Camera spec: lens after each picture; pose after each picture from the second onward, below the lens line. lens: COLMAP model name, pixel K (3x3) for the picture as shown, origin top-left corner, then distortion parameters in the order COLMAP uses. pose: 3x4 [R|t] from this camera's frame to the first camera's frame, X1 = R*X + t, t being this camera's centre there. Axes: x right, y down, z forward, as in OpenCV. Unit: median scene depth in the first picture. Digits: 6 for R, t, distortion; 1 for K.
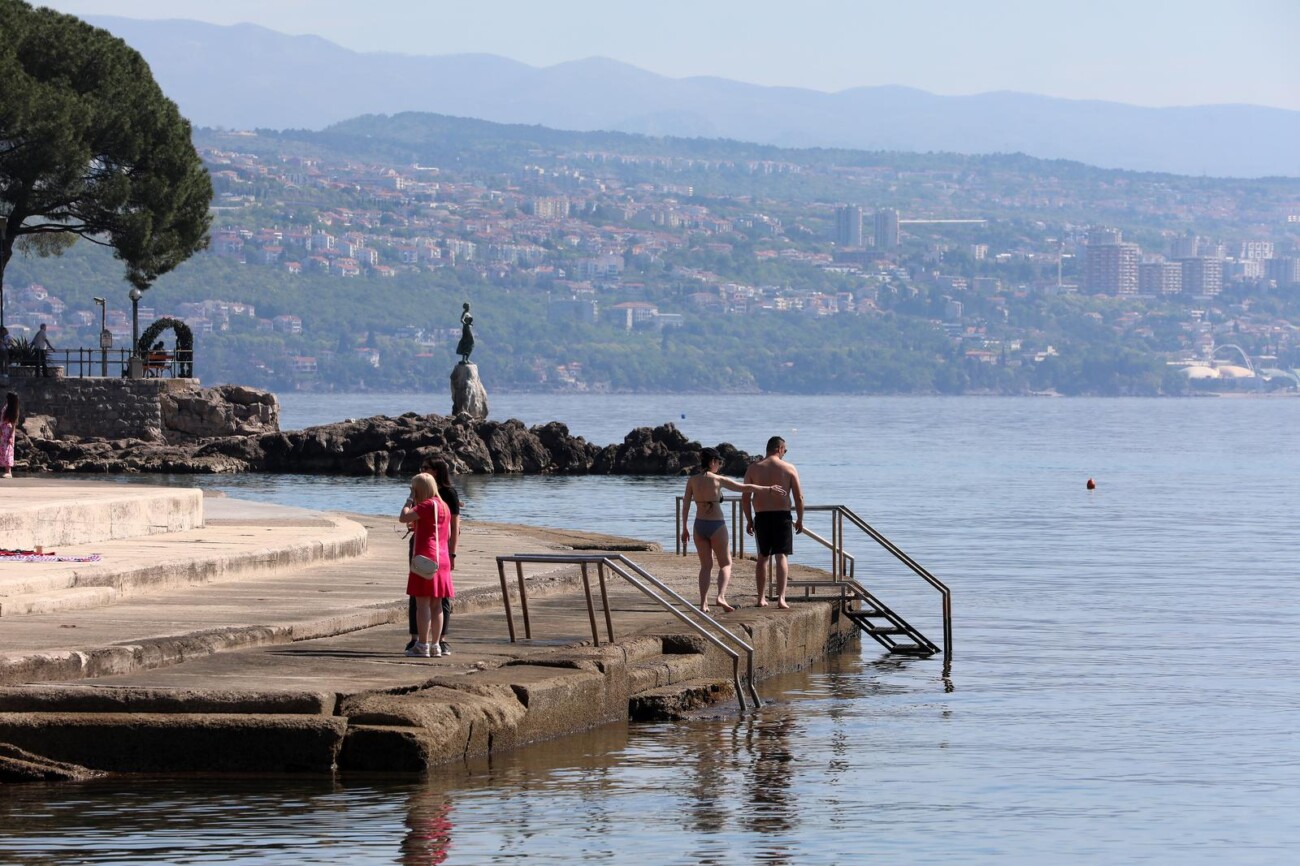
lens RADIAL K [[7204.2, 0, 654.3], [0, 7204.2, 431.2], [0, 0, 1]] dist [1.737692, 0.000000]
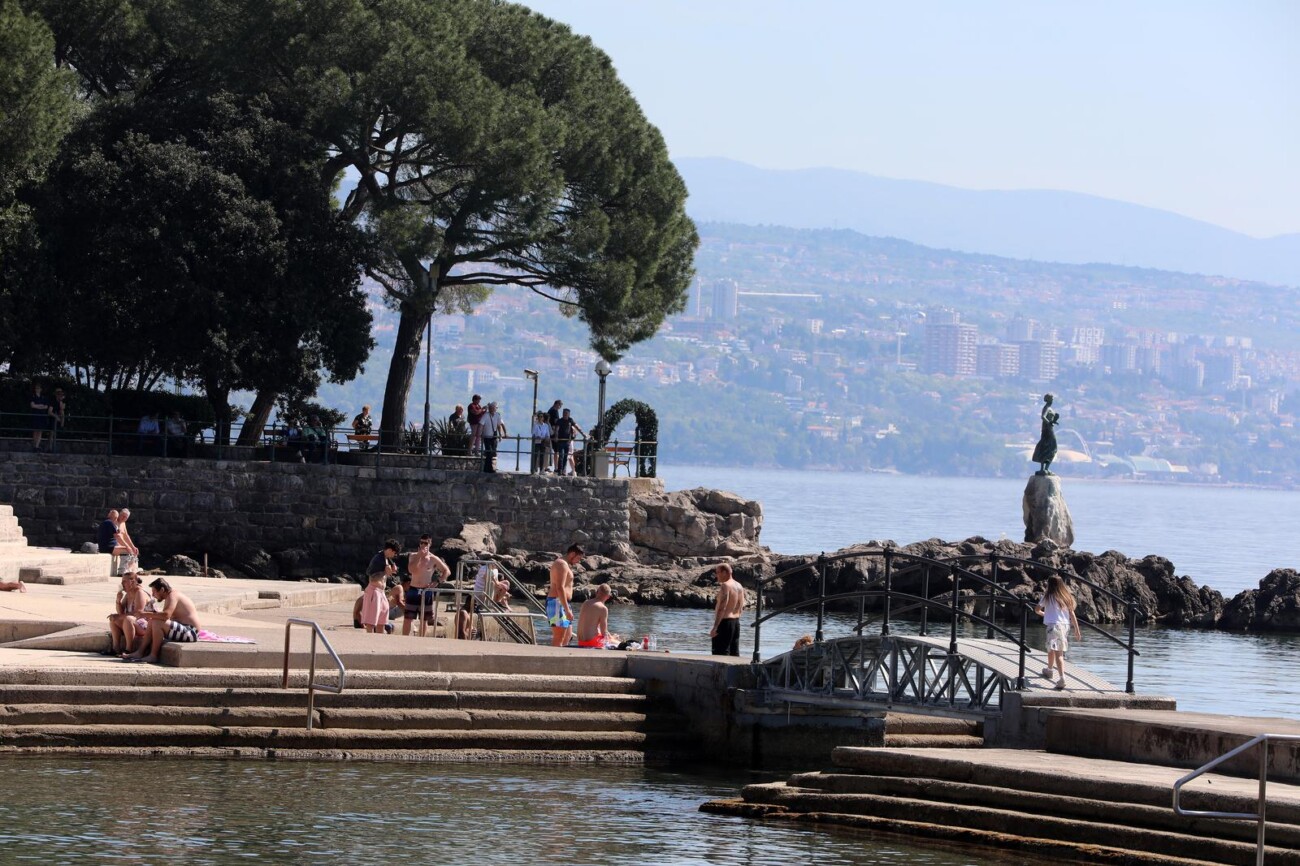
lens RADIAL K [[7204.2, 0, 646.6], [0, 7204.2, 426.1], [0, 0, 1]] dist [1.737692, 0.000000]
pose [[0.998987, 0.036682, 0.026076, -0.085547], [-0.036430, 0.999285, -0.010106, -0.005100], [-0.026428, 0.009146, 0.999609, 0.236319]]
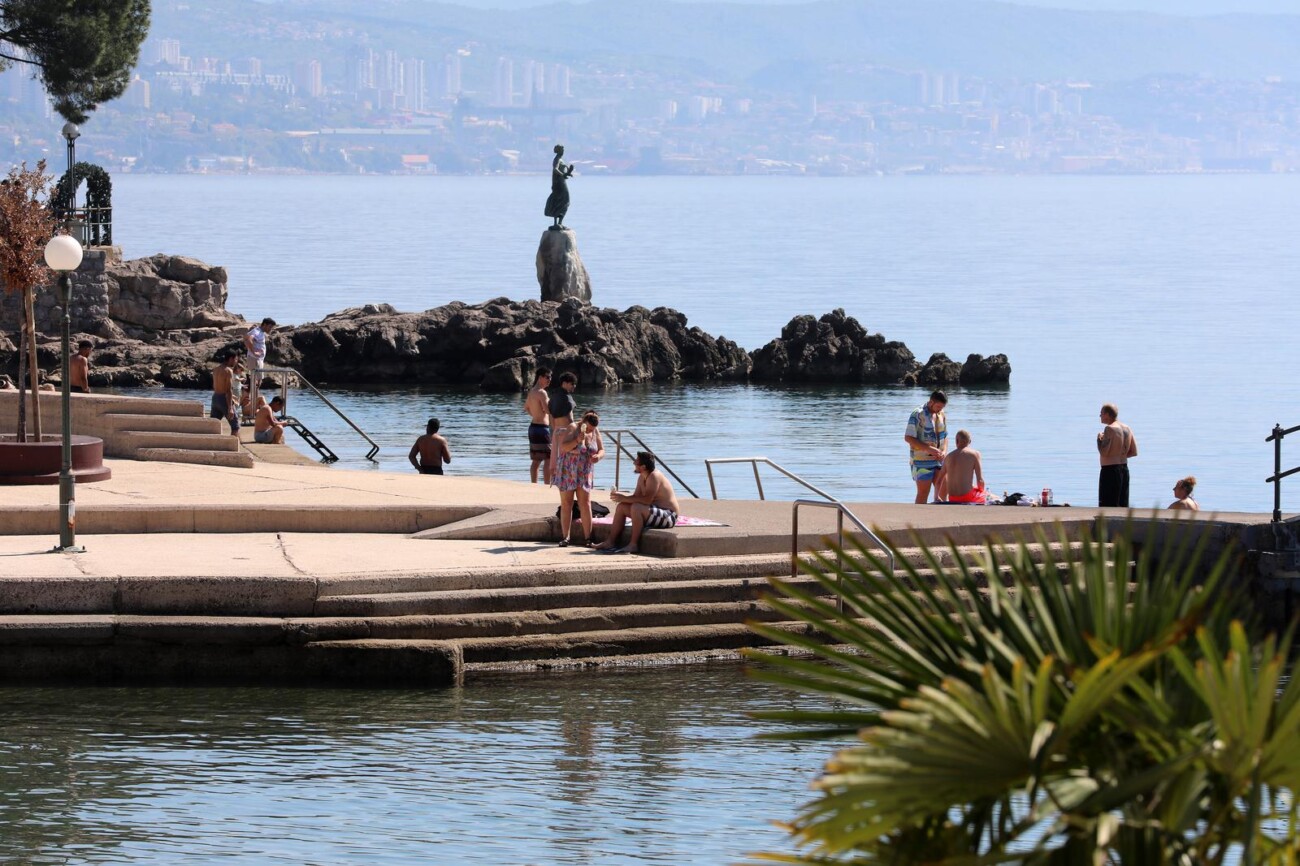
lens RADIAL K [[7204.2, 0, 646.0], [0, 7204.2, 437.9], [0, 0, 1]] dist [1.737692, 0.000000]
pose [[0.977721, -0.011770, 0.209579, -0.165375], [0.005072, 0.999460, 0.032469, -0.011572], [-0.209848, -0.030683, 0.977252, 0.281807]]
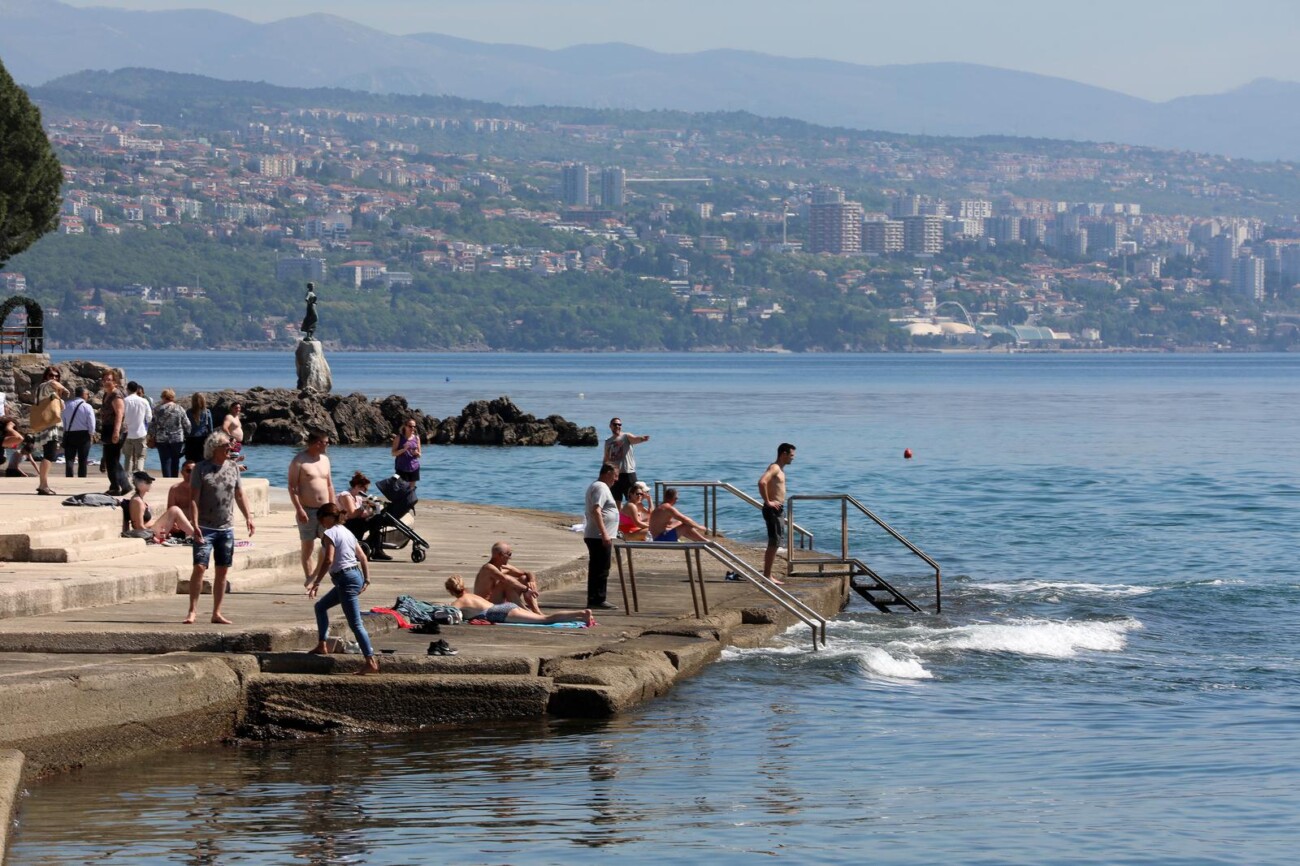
lens RADIAL K [[7204.2, 0, 622.9], [0, 7204.2, 420.8], [0, 0, 1]] dist [1.737692, 0.000000]
pose [[0.999416, -0.002951, 0.034047, -0.016037], [0.002797, 0.999986, 0.004570, -0.002246], [-0.034060, -0.004472, 0.999410, -0.052385]]
